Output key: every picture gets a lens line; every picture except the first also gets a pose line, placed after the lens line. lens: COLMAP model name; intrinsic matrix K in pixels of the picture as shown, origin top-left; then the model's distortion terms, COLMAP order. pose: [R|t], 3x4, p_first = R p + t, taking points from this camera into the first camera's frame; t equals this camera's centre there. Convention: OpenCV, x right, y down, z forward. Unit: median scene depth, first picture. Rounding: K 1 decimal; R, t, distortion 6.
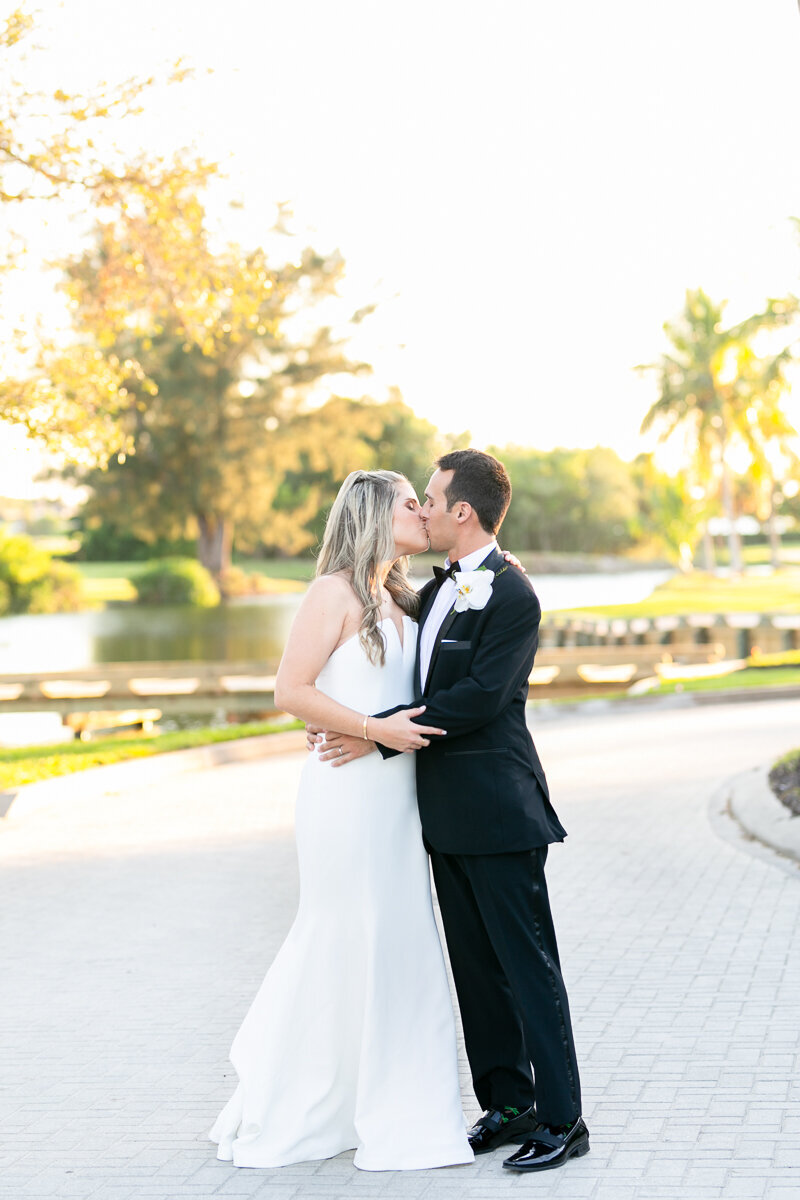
lens RADIAL K [[2891.2, 0, 400.0], [0, 2891.2, 600.0], [0, 0, 1]] dist [-0.003514, 0.102589]
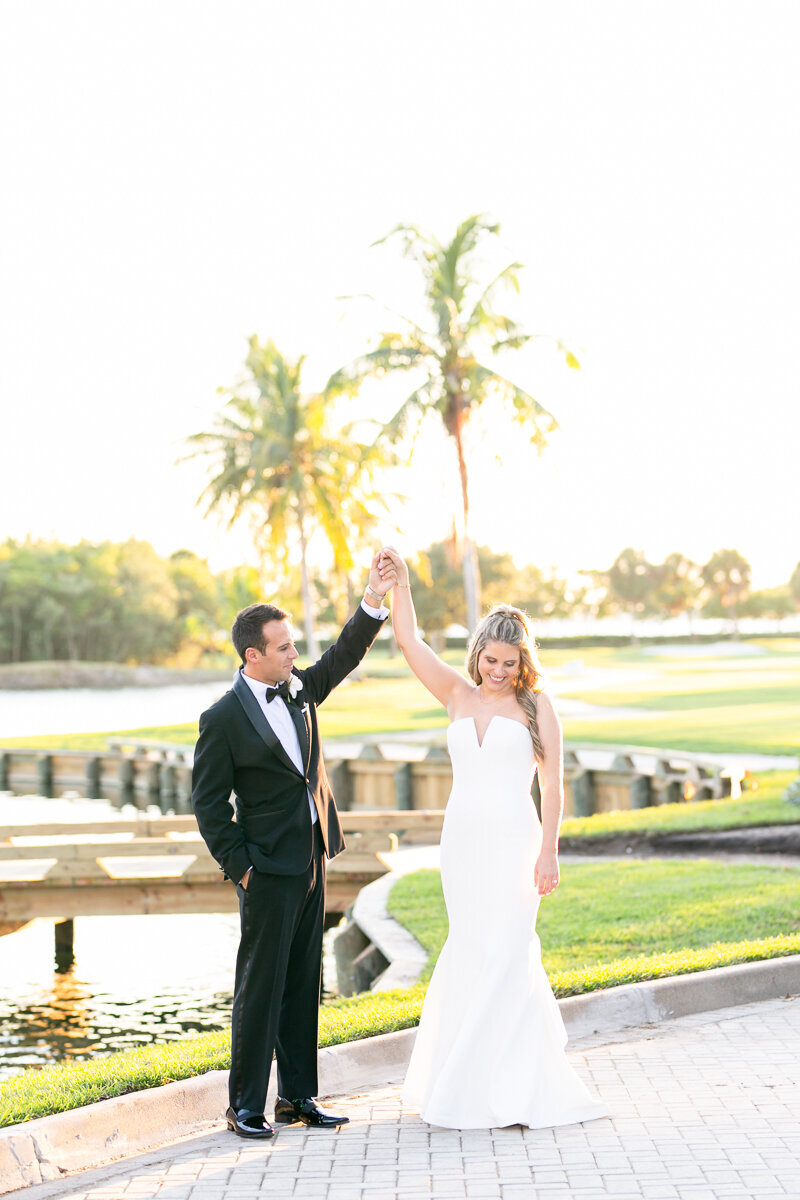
lens RADIAL K [[2891.2, 0, 400.0], [0, 2891.2, 600.0], [0, 0, 1]] dist [-0.003514, 0.102589]
pose [[0.985117, 0.005647, 0.171790, -0.002312], [0.001016, 0.999251, -0.038671, -0.001559], [-0.171879, 0.038270, 0.984374, 0.170388]]
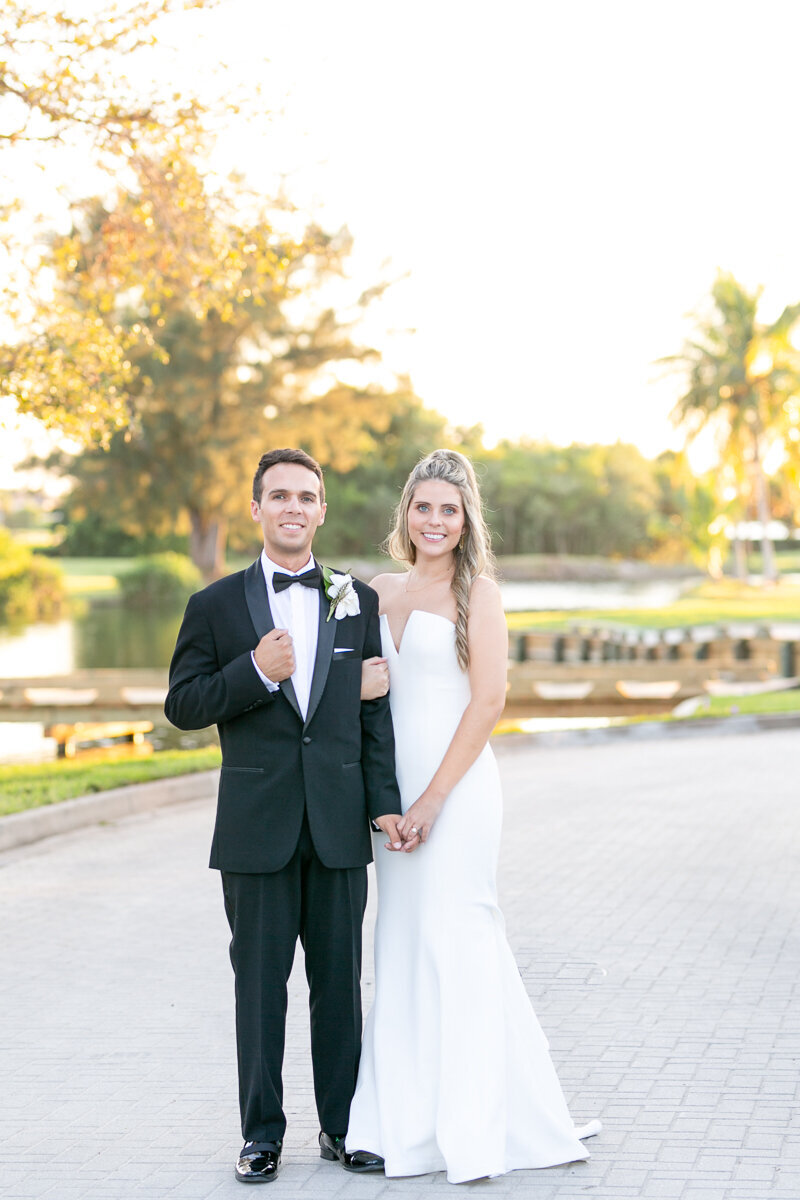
lens RADIAL K [[3050.7, 0, 400.0], [0, 3050.7, 600.0], [0, 0, 1]] dist [-0.055374, 0.449791]
pose [[0.999858, 0.016791, 0.001115, -0.003173], [-0.016790, 0.999859, -0.000983, -0.000219], [-0.001132, 0.000964, 0.999999, 0.019072]]
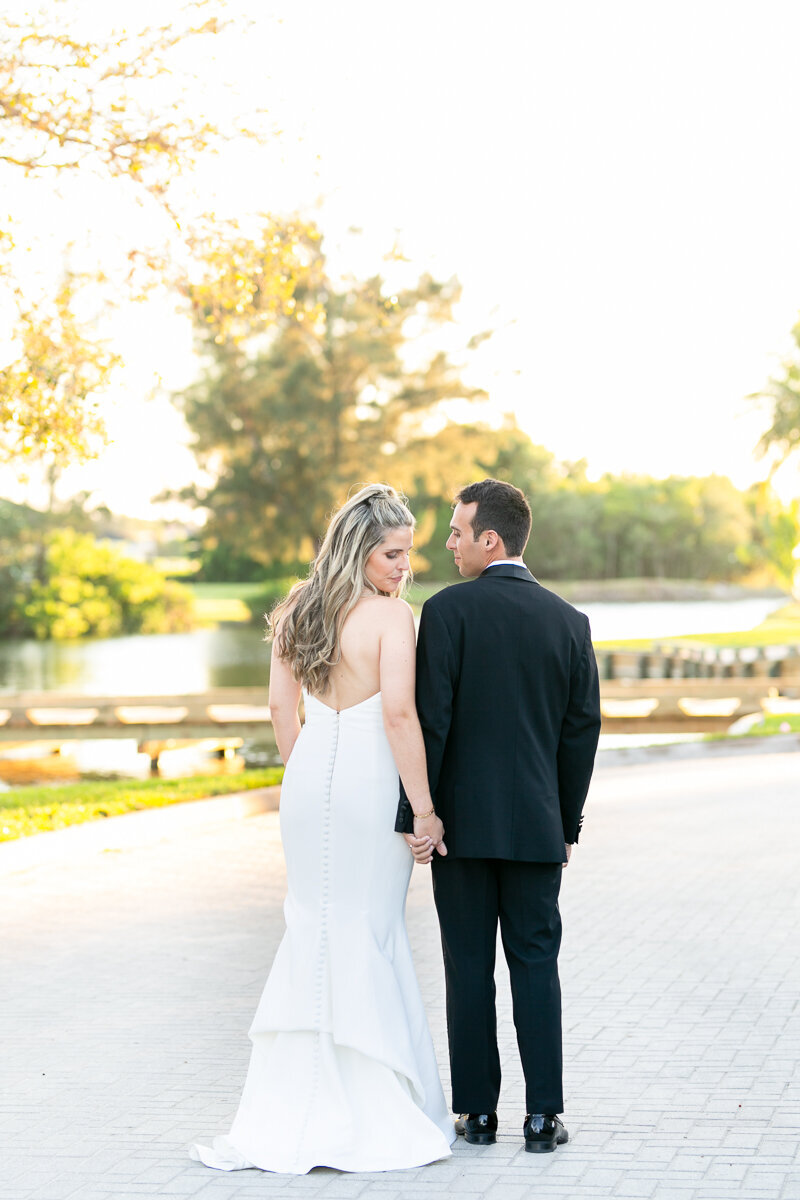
lens RADIAL K [[2768.5, 0, 400.0], [0, 2768.5, 600.0], [0, 0, 1]] dist [0.001937, -0.081916]
pose [[0.998895, 0.012540, -0.045301, 0.004810], [-0.012907, 0.999886, -0.007814, -0.000495], [0.045198, 0.008390, 0.998943, 0.039919]]
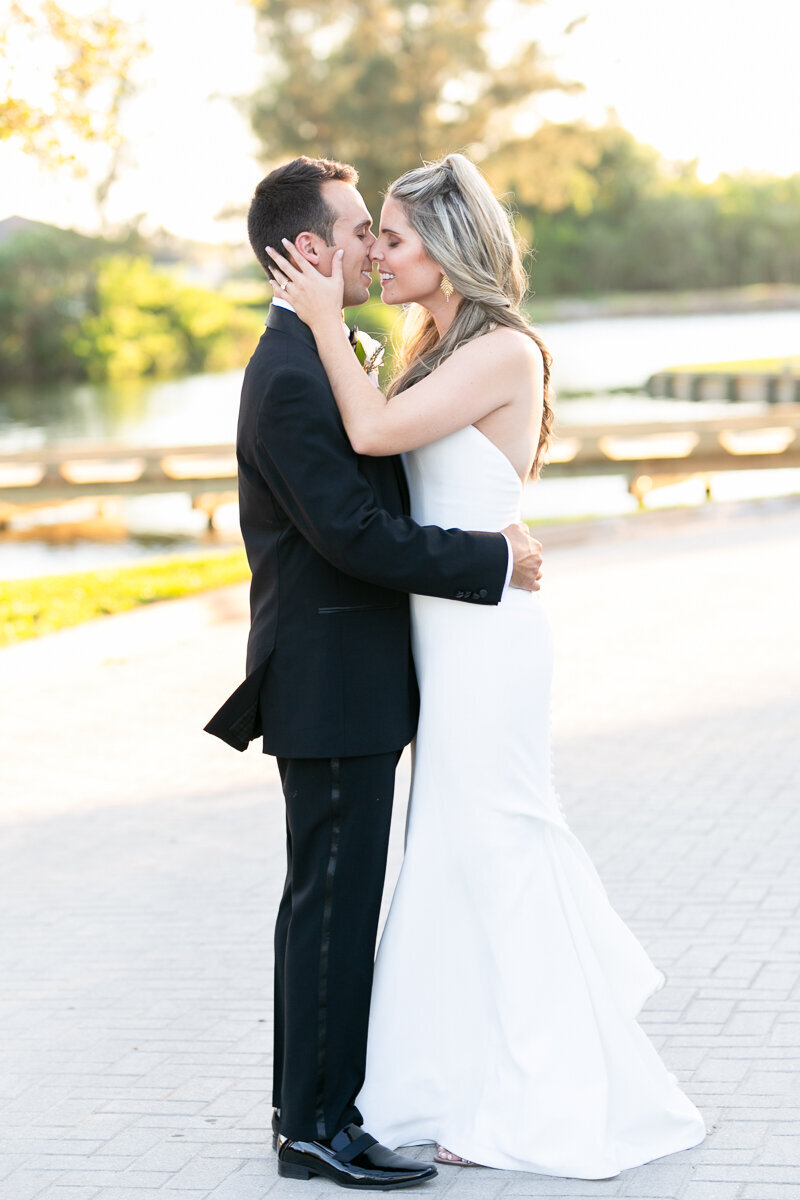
lens RADIAL K [[2992.3, 0, 433.4], [0, 2992.3, 577.7], [0, 0, 1]] dist [0.023299, 0.046453]
pose [[0.997546, -0.014089, -0.068579, 0.004933], [0.019392, 0.996821, 0.077280, -0.001082], [0.067272, -0.078420, 0.994648, 0.068408]]
